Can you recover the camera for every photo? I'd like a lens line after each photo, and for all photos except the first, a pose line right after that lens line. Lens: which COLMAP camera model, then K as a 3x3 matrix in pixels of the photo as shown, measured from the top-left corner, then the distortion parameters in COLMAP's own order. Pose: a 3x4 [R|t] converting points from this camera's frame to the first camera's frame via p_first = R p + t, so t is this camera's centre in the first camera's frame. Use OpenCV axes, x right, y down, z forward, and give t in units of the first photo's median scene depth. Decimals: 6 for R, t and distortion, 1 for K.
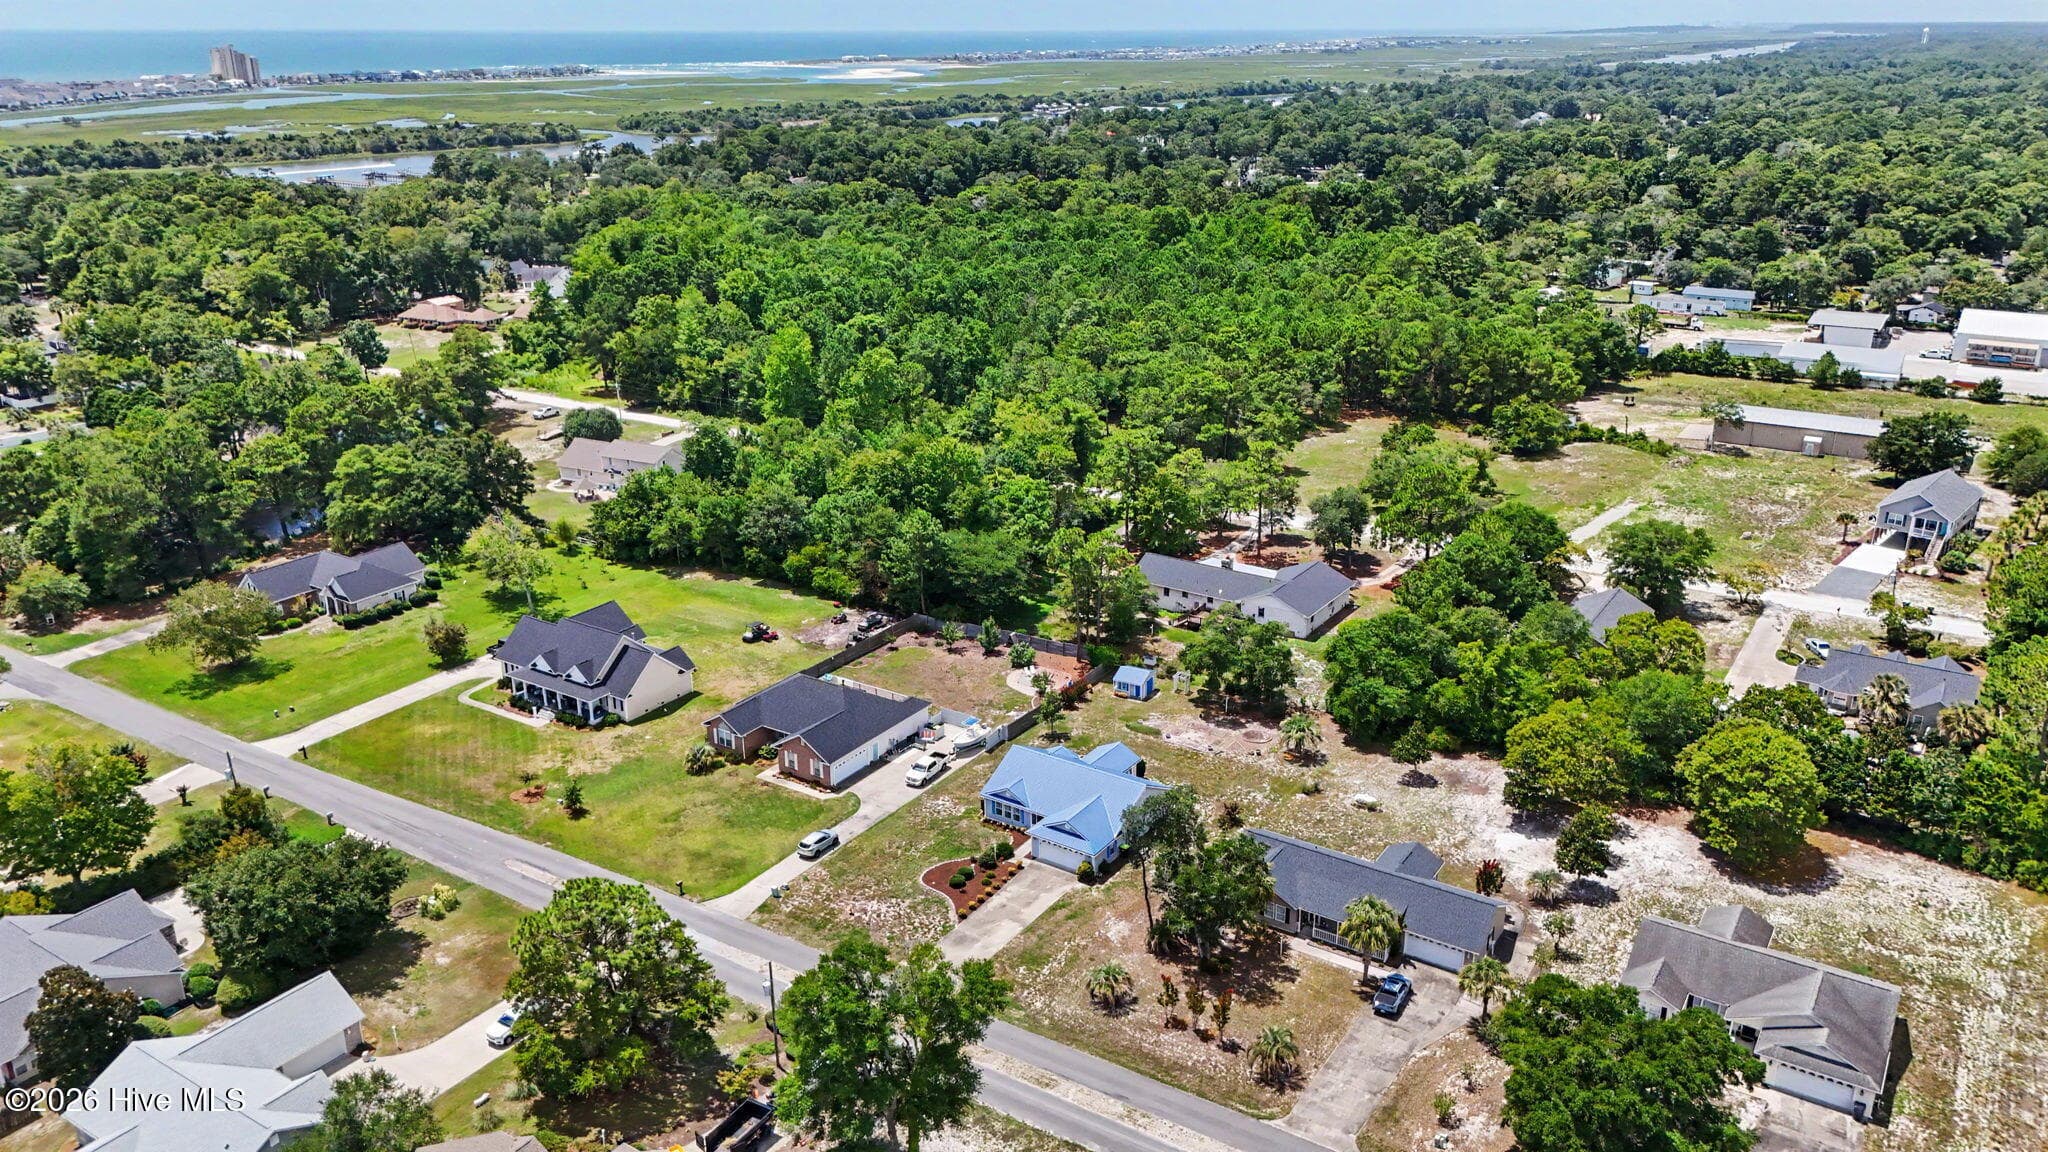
lens RADIAL K [[1530.9, 0, 1024.0], [0, 1530.9, 576.0], [0, 0, 1]] dist [0.077252, -0.007653]
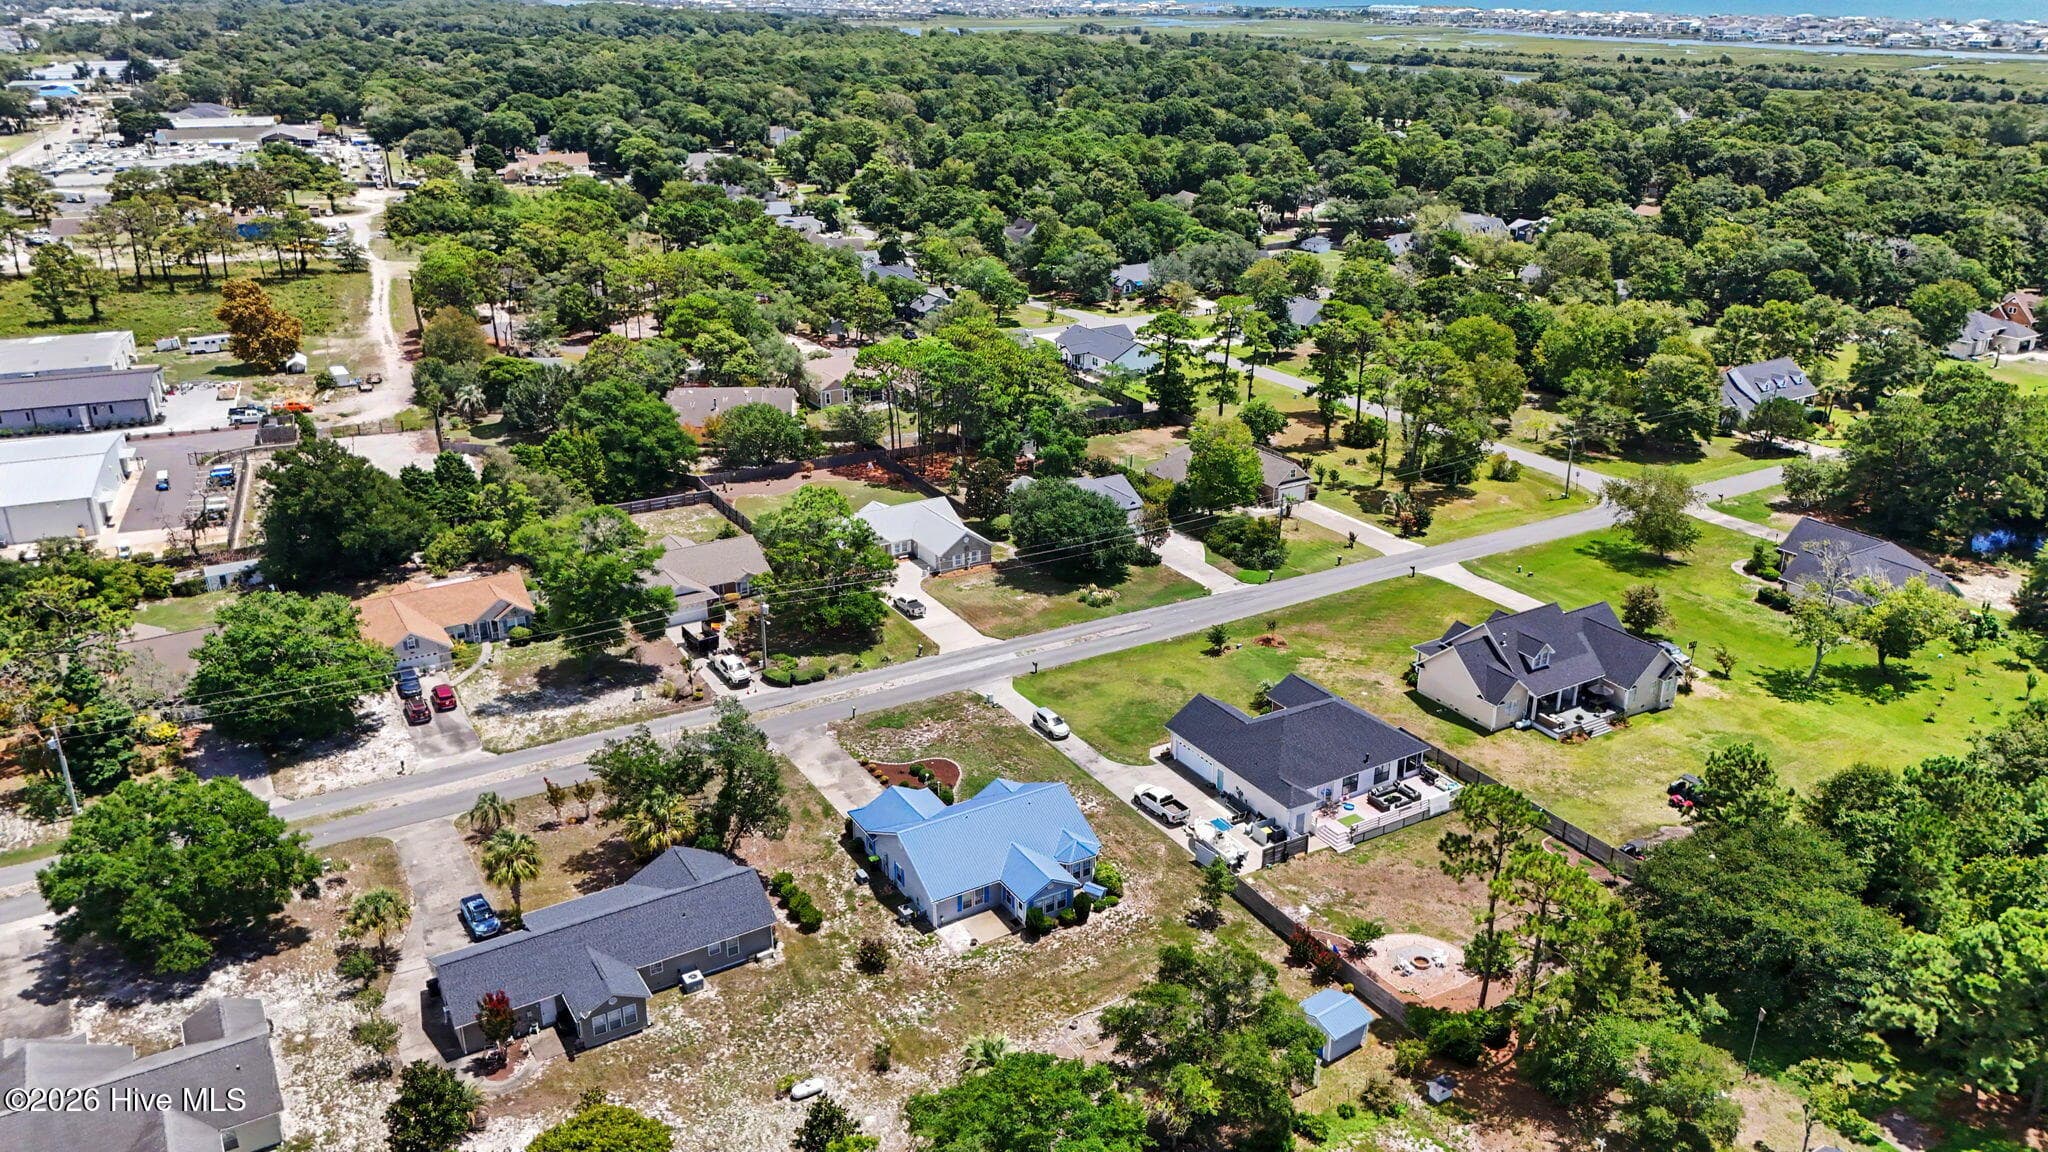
lens RADIAL K [[1530.9, 0, 1024.0], [0, 1530.9, 576.0], [0, 0, 1]] dist [0.077252, -0.007653]
pose [[-0.434663, 0.336739, -0.835269, 0.587579], [-0.304553, 0.817864, 0.488207, -0.338766], [0.847535, 0.466589, -0.252940, 1.021843]]
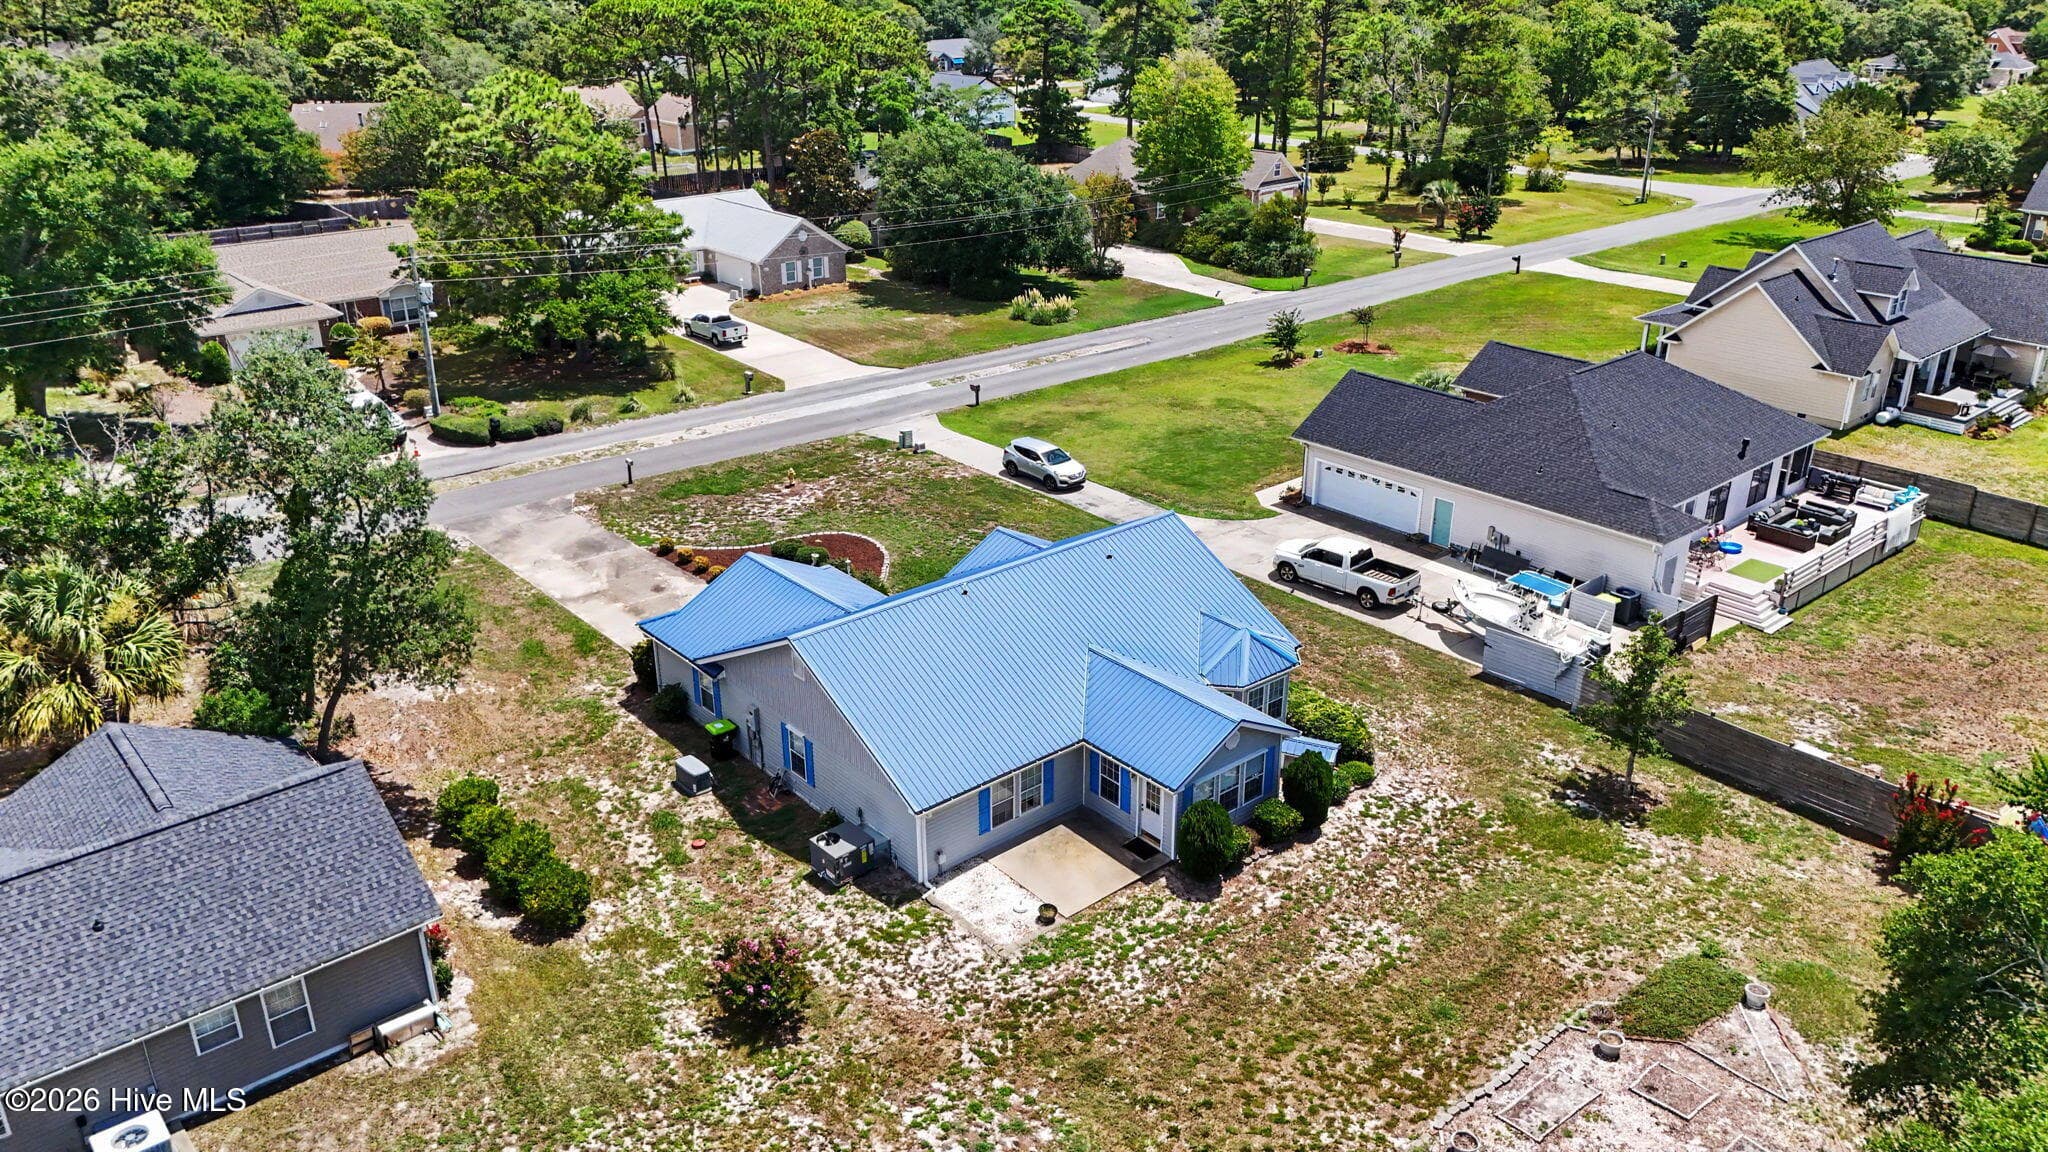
lens RADIAL K [[1549.5, 0, 1013.7], [0, 1549.5, 575.3], [0, 0, 1]] dist [0.028280, -0.002108]
pose [[-0.285443, 0.381341, -0.879262, 0.278831], [-0.312021, 0.830472, 0.461475, -0.023756], [0.906182, 0.406073, -0.118066, 0.910961]]
